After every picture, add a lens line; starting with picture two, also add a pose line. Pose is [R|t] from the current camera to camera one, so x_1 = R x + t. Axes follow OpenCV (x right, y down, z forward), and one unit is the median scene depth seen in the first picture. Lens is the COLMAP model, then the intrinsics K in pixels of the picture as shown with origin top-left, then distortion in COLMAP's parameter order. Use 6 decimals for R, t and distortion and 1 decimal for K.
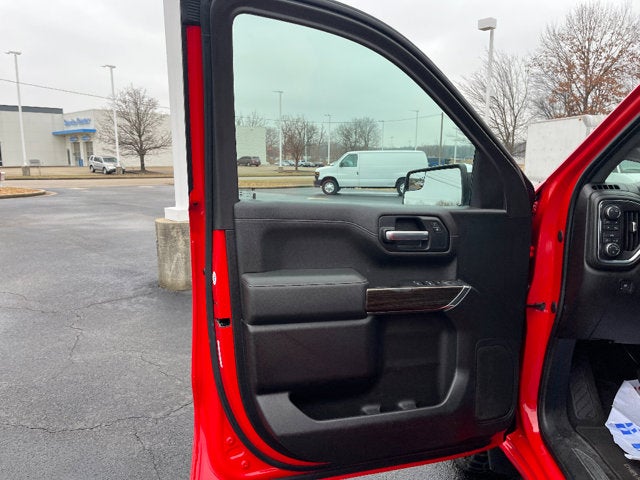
lens RADIAL K [[476.6, 0, 323.1], [0, 476.6, 241.5], [0, 0, 1]] dist [0.070602, -0.107042]
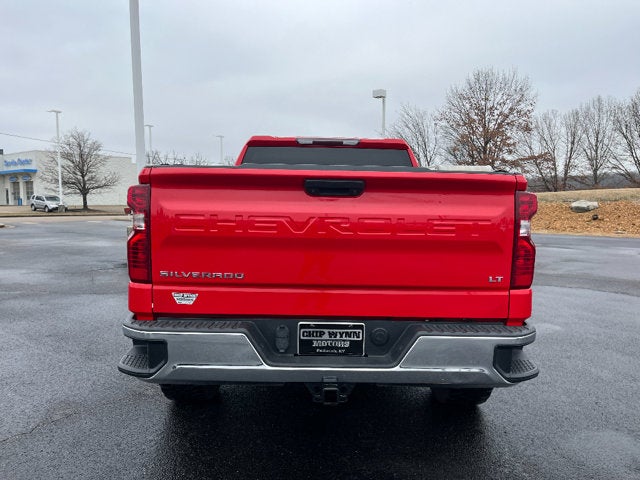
lens RADIAL K [[476.6, 0, 334.0], [0, 476.6, 242.2], [0, 0, 1]] dist [0.070602, -0.107042]
pose [[0.991082, -0.011244, 0.132781, 0.024473], [0.021934, 0.996608, -0.079318, 0.024421], [-0.131438, 0.081523, 0.987967, -0.121699]]
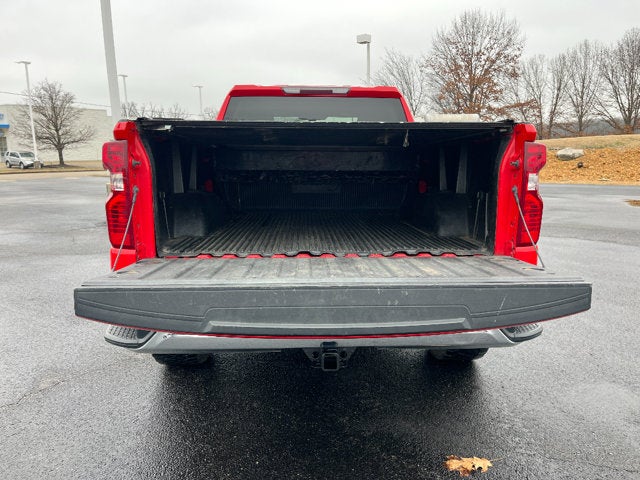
lens RADIAL K [[476.6, 0, 334.1], [0, 476.6, 241.6], [0, 0, 1]] dist [0.070602, -0.107042]
pose [[0.986023, -0.044980, 0.160422, 0.023718], [0.042404, 0.998911, 0.019447, 0.023413], [-0.161122, -0.012373, 0.986857, -0.118038]]
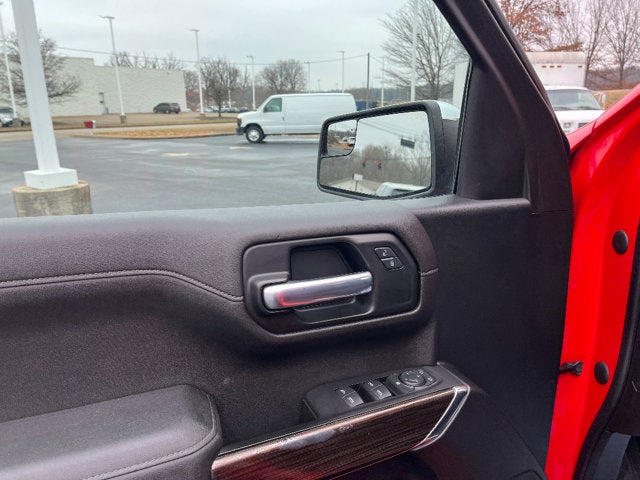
lens RADIAL K [[476.6, 0, 323.9], [0, 476.6, 240.1], [0, 0, 1]] dist [0.070602, -0.107042]
pose [[0.988809, -0.059563, 0.136778, 0.004710], [0.044699, 0.993005, 0.109282, -0.003528], [-0.142331, -0.101945, 0.984555, 0.022797]]
